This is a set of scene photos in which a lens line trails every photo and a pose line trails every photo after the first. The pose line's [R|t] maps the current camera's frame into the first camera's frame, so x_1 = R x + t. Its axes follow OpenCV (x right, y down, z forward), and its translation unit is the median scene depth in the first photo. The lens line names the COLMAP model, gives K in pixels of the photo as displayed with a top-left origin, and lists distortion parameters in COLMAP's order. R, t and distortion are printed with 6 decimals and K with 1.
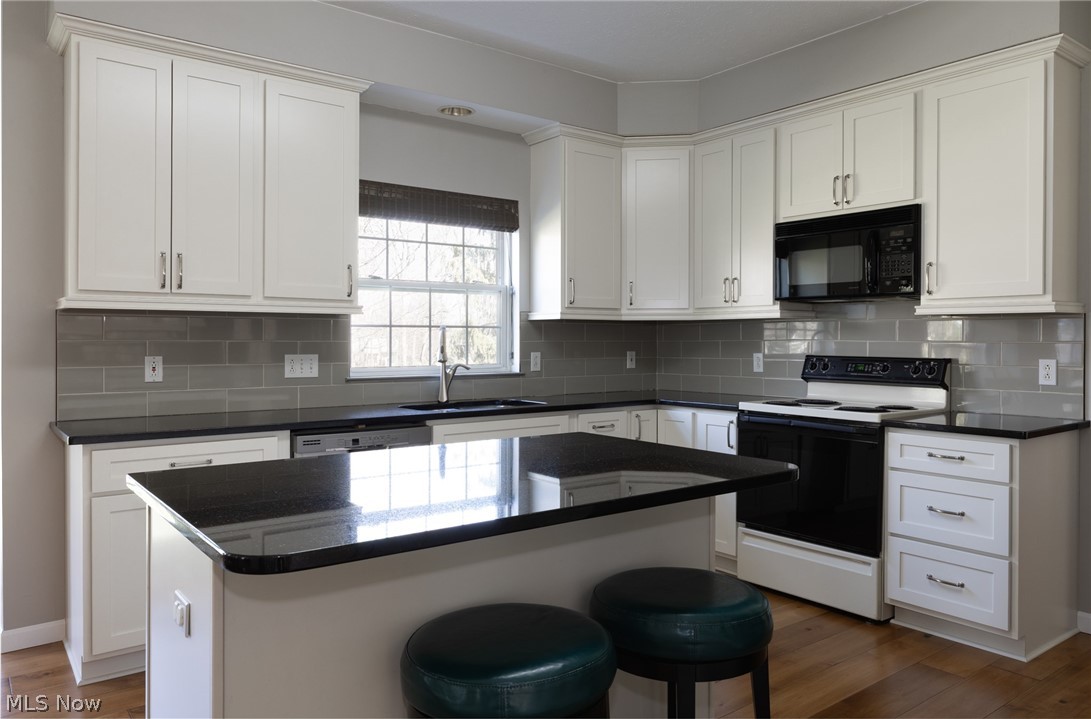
lens RADIAL K [[776.8, 0, 564.6], [0, 776.8, 344.8], [0, 0, 1]] dist [-0.000811, 0.001586]
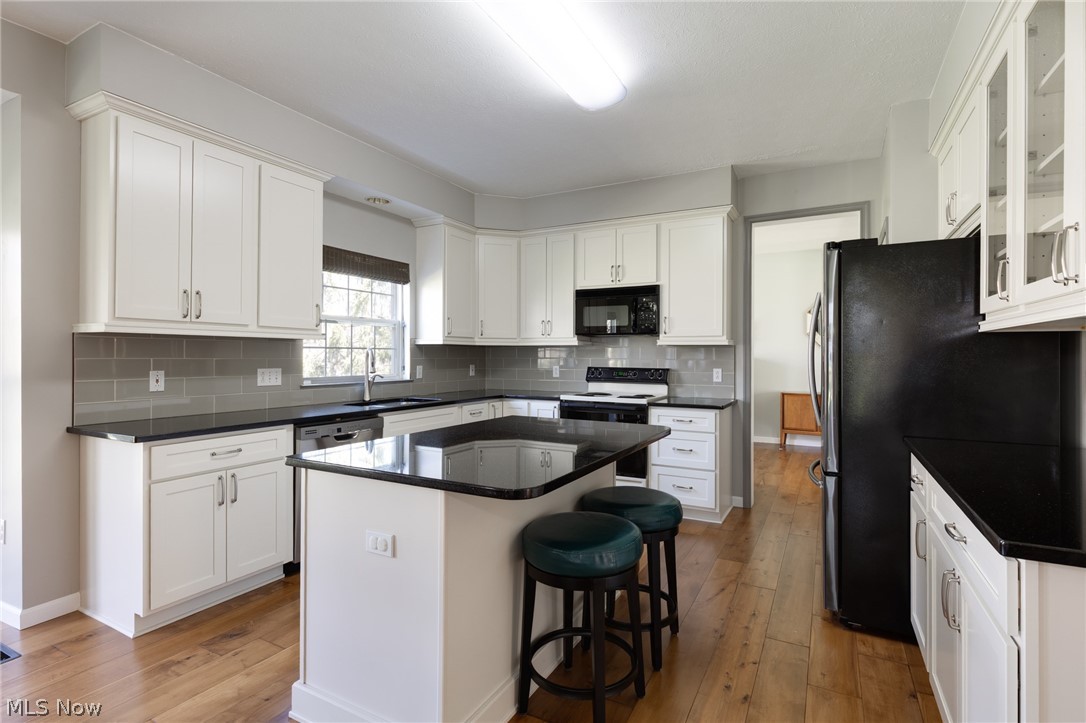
lens RADIAL K [[519.6, 0, 551.5], [0, 519.6, 354.2], [0, 0, 1]] dist [0.001229, 0.000028]
pose [[0.915034, 0.004362, 0.403353, -0.236080], [-0.000727, 0.999958, -0.009164, -0.004151], [-0.403376, 0.008092, 0.914998, -0.021319]]
